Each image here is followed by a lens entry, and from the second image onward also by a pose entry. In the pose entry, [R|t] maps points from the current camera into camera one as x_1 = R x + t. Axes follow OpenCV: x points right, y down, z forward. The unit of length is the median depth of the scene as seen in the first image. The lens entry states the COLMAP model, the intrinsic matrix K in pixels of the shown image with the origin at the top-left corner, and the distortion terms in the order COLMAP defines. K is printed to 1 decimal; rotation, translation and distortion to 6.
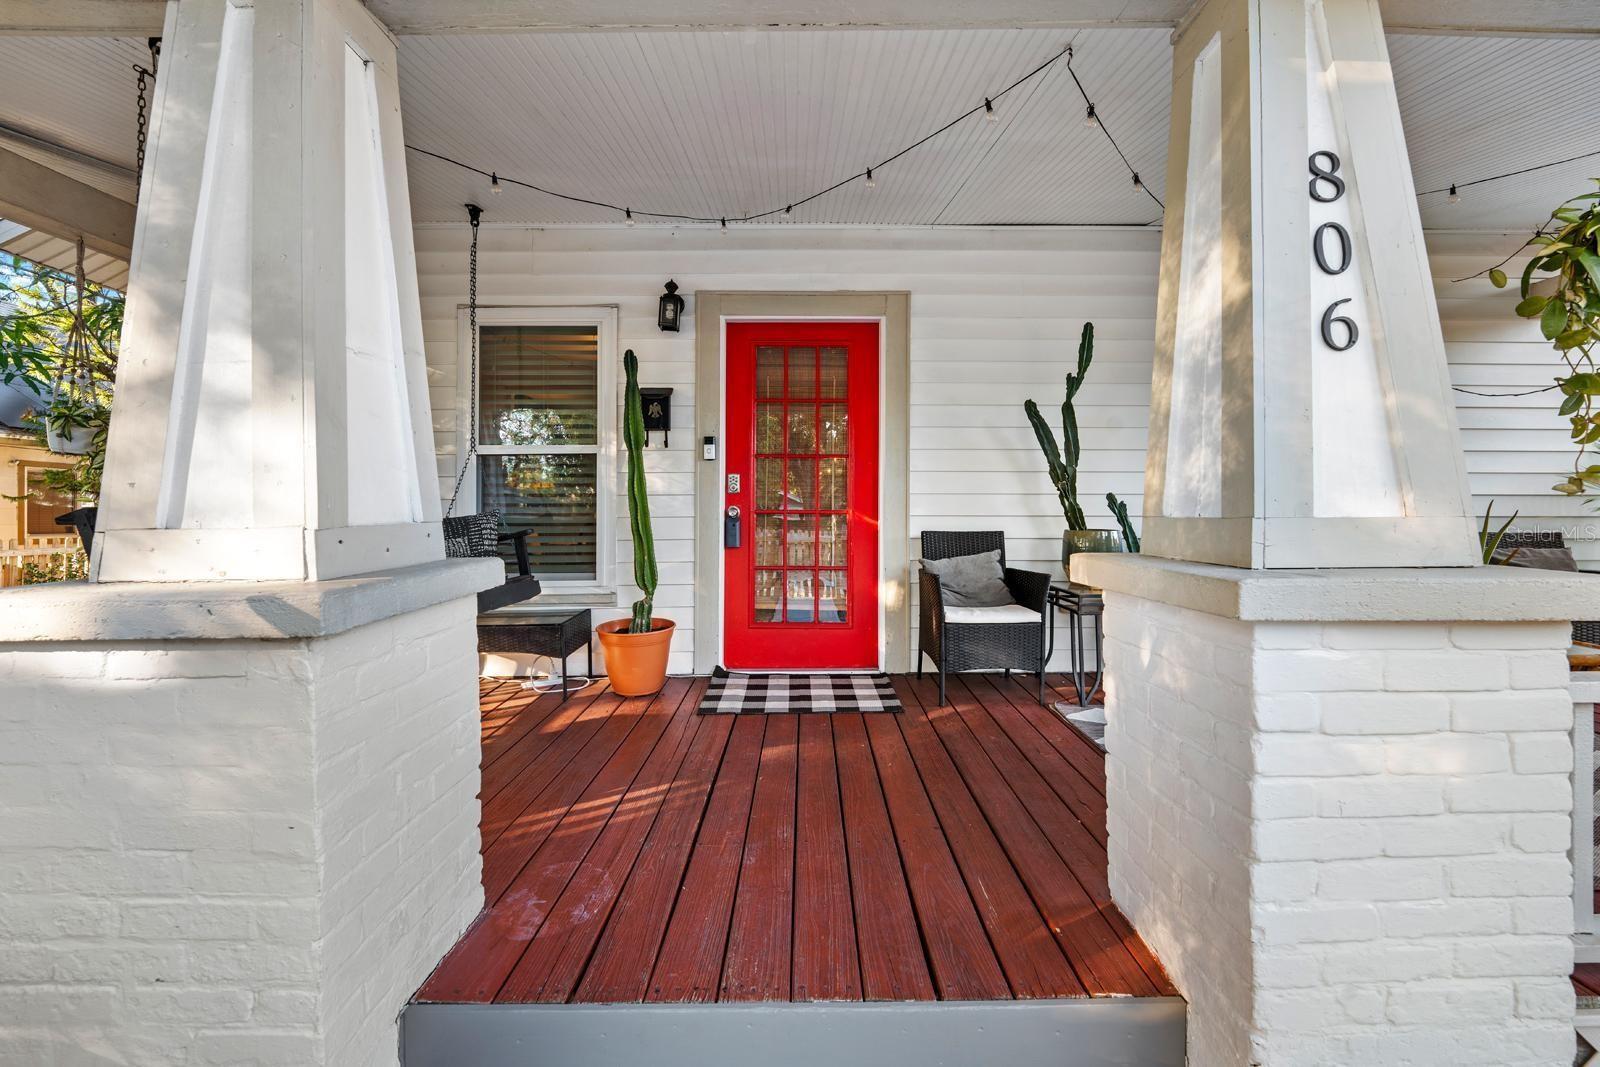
lens RADIAL K [[652.0, 0, 801.1], [0, 652.0, 525.8], [0, 0, 1]] dist [0.000383, 0.000056]
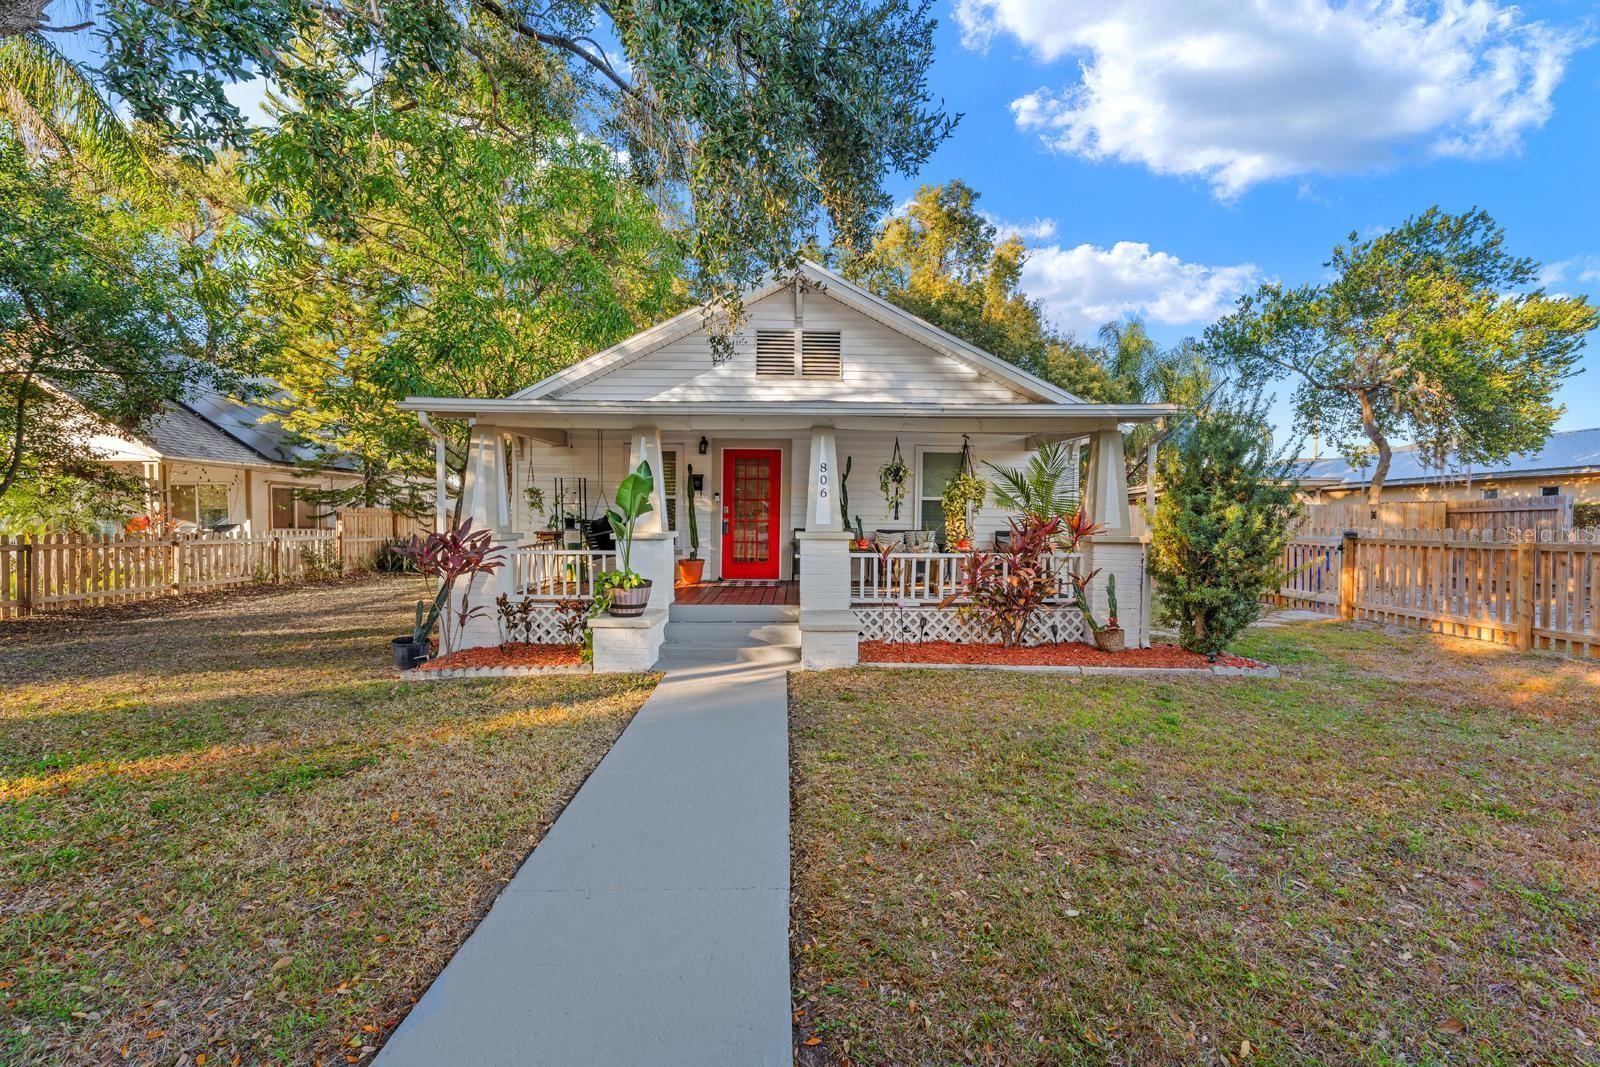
lens RADIAL K [[652.0, 0, 800.1], [0, 652.0, 535.0], [0, 0, 1]] dist [0.000383, 0.000056]
pose [[0.999949, 0.007762, 0.006394, 0.188946], [-0.007806, 0.999946, 0.006894, 0.017054], [-0.006340, -0.006944, 0.999956, -1.724737]]
